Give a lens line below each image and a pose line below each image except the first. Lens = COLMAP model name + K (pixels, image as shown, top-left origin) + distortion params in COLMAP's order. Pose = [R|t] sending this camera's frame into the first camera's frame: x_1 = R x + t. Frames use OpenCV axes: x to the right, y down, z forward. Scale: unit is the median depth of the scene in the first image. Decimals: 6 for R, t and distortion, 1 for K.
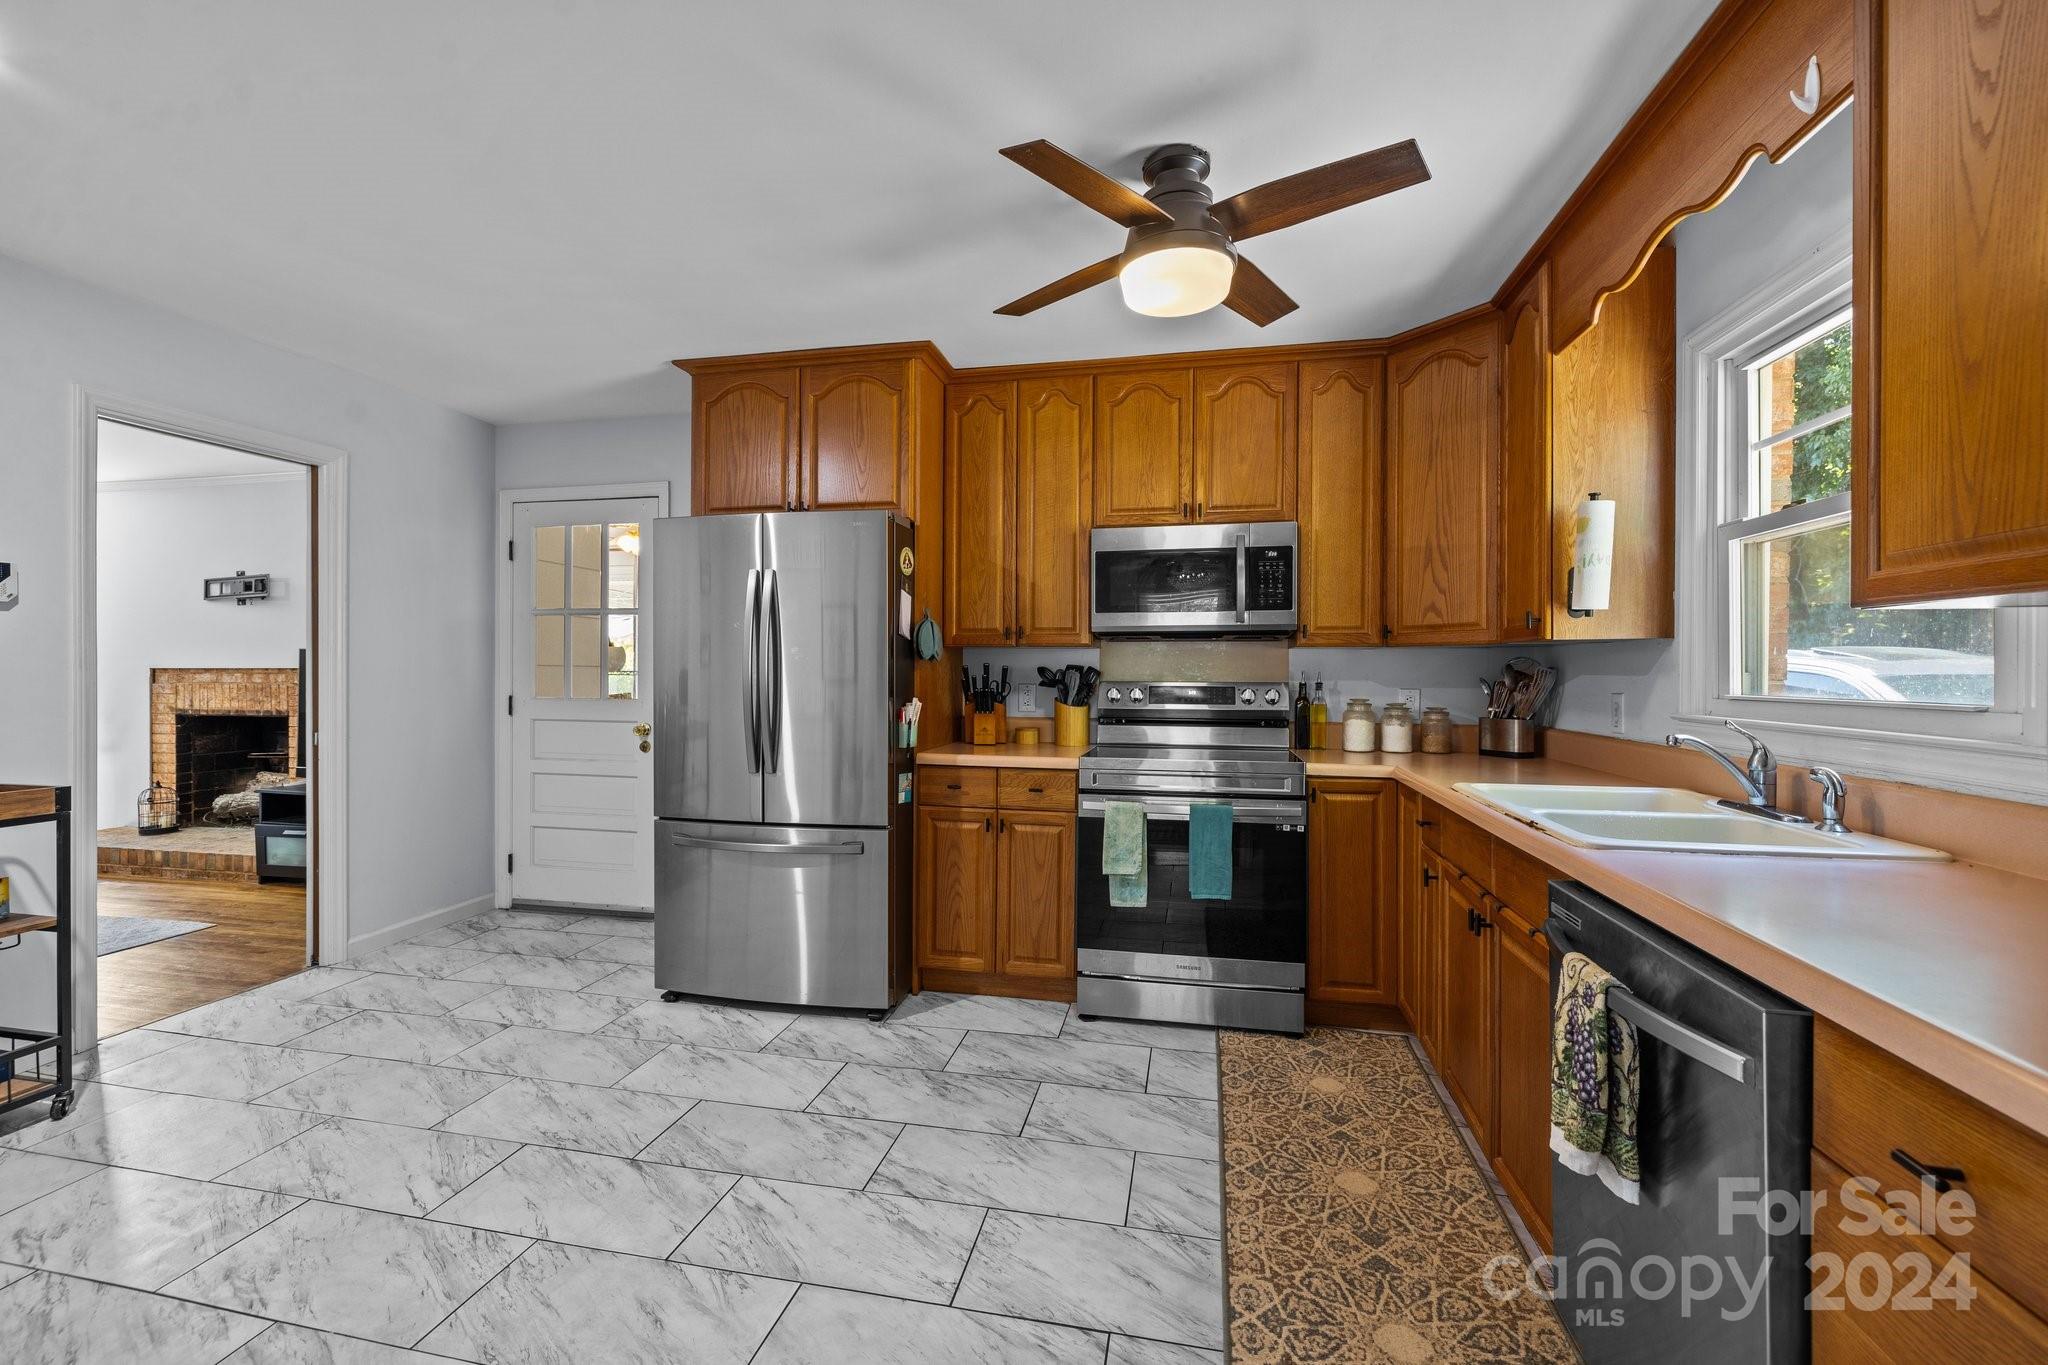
lens RADIAL K [[865.8, 0, 1023.0], [0, 865.8, 678.5], [0, 0, 1]] dist [-0.005309, 0.001324]
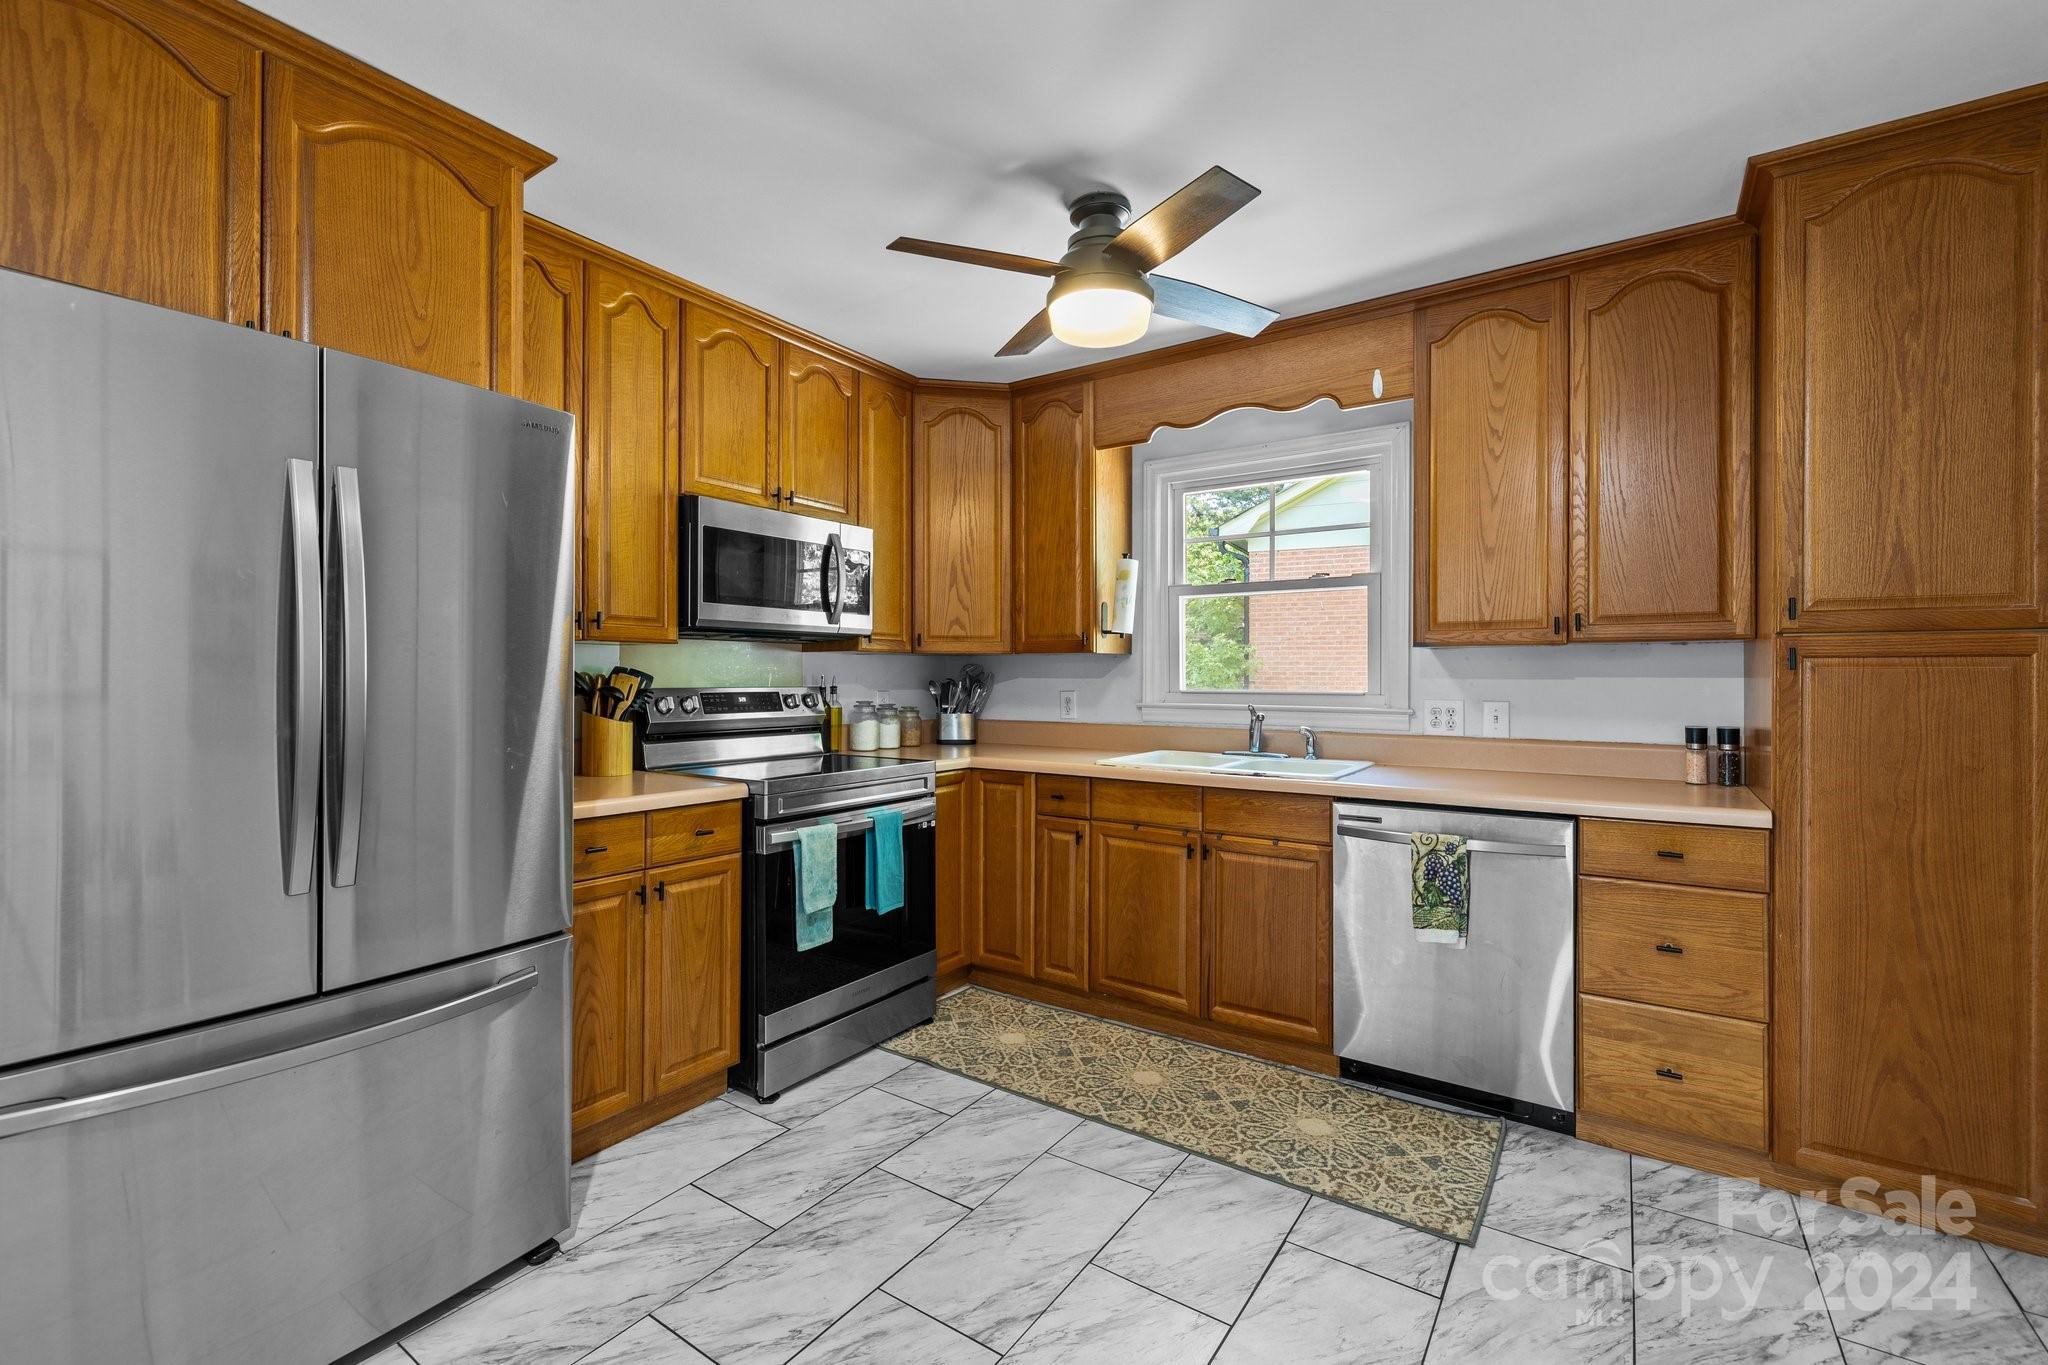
lens RADIAL K [[865.8, 0, 1017.8], [0, 865.8, 680.9], [0, 0, 1]] dist [-0.005309, 0.001324]
pose [[0.391501, -0.005584, 0.920161, -0.624848], [0.009298, 0.999955, 0.002112, -0.002752], [-0.920131, 0.007728, 0.391535, 0.490879]]
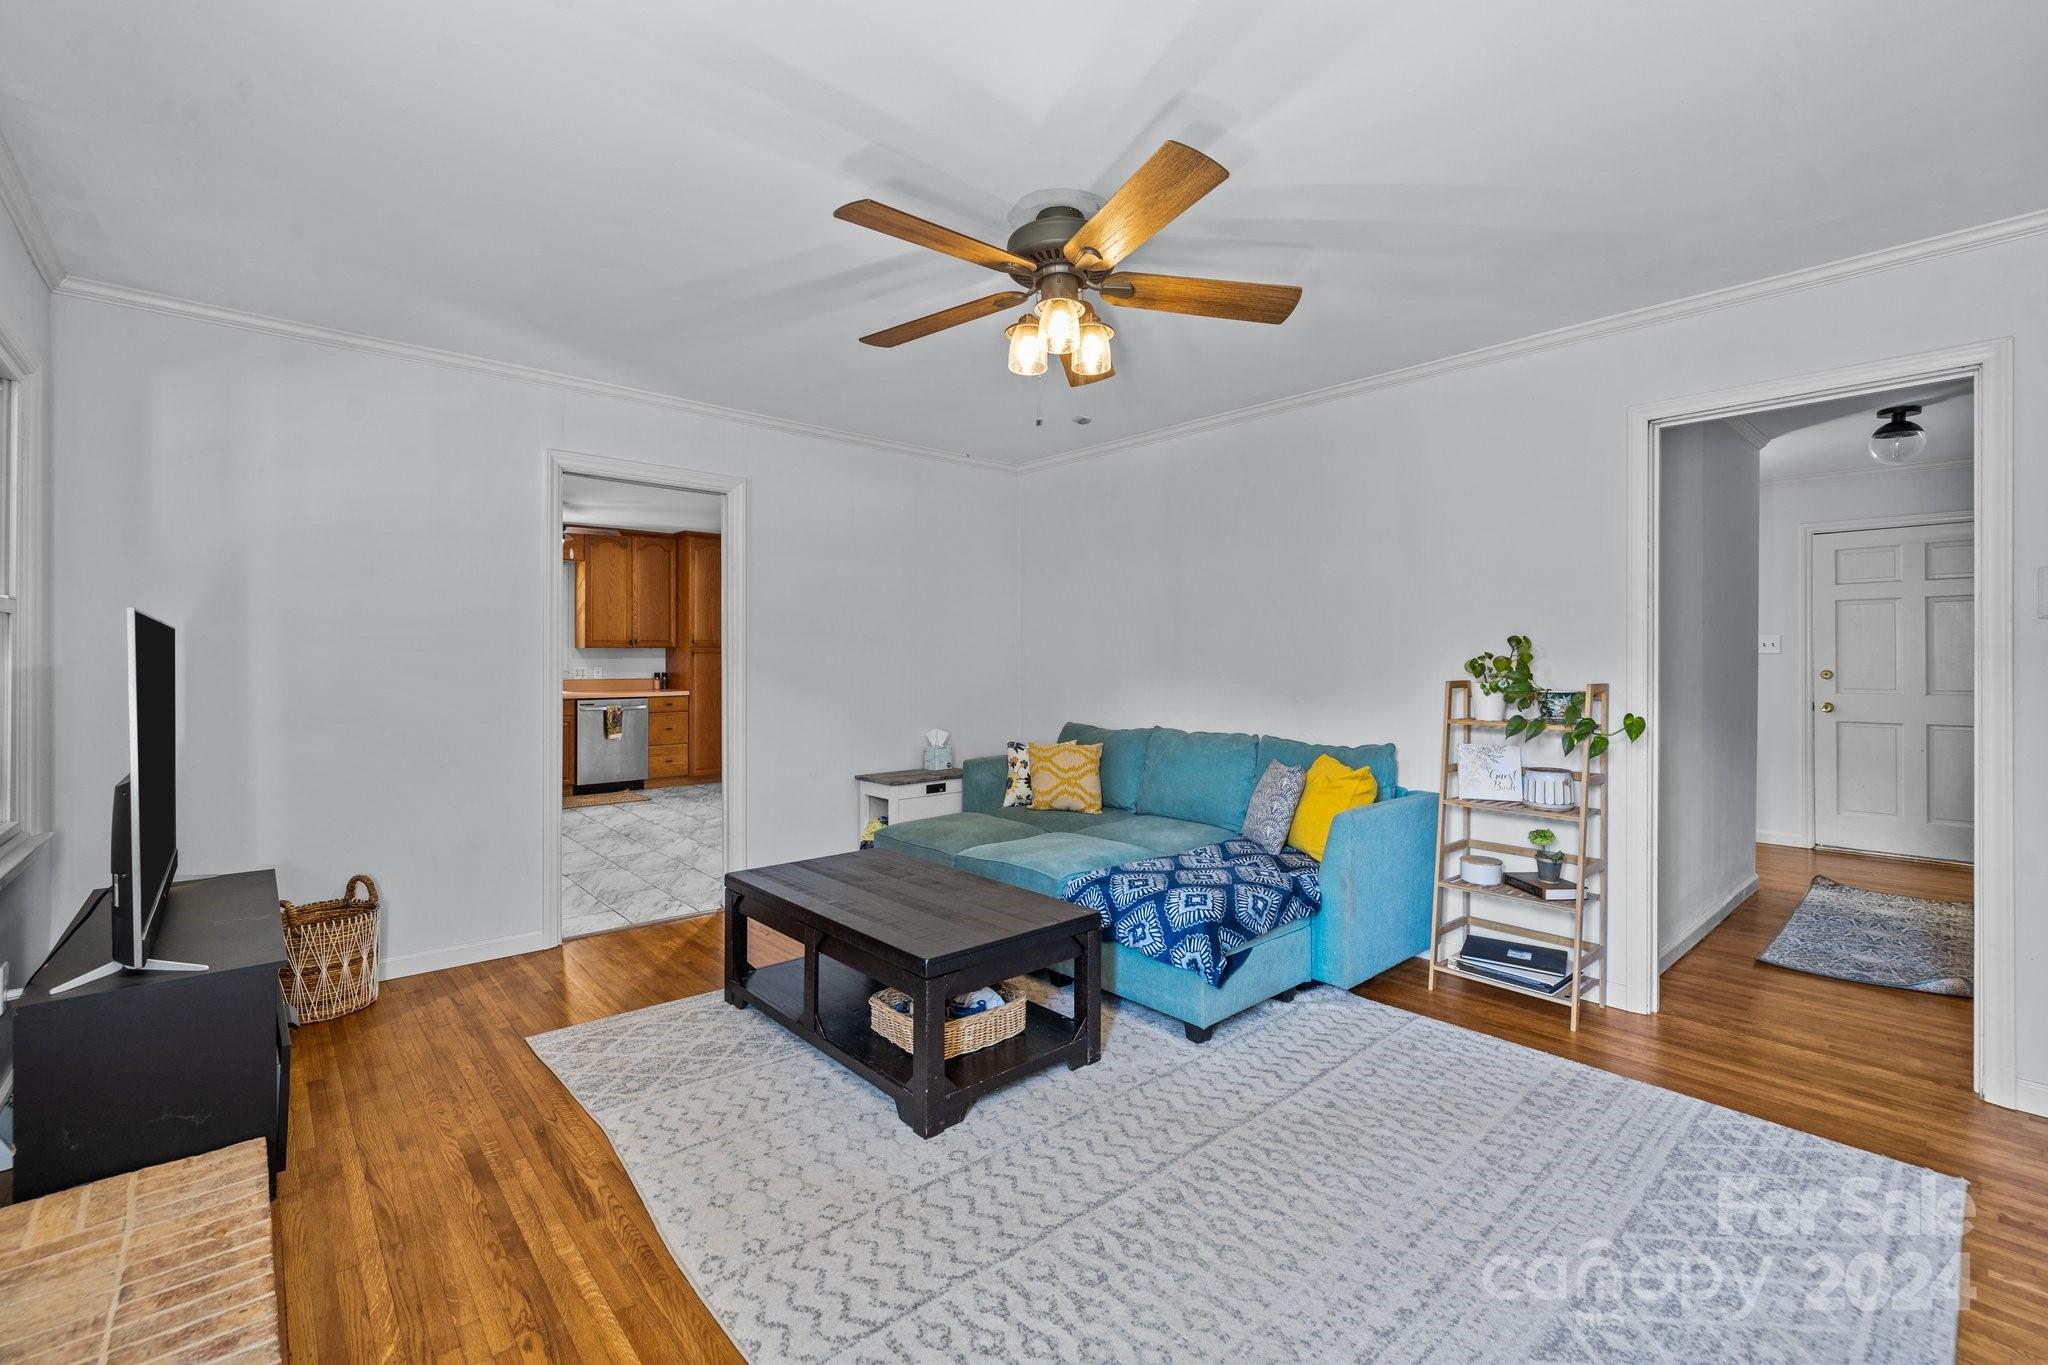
lens RADIAL K [[865.8, 0, 1018.1], [0, 865.8, 663.9], [0, 0, 1]] dist [-0.005309, 0.001324]
pose [[-0.802782, -0.010715, 0.596176, -2.355035], [0.000364, 0.999830, 0.018460, -0.032432], [-0.596272, 0.015037, -0.802642, 1.873723]]
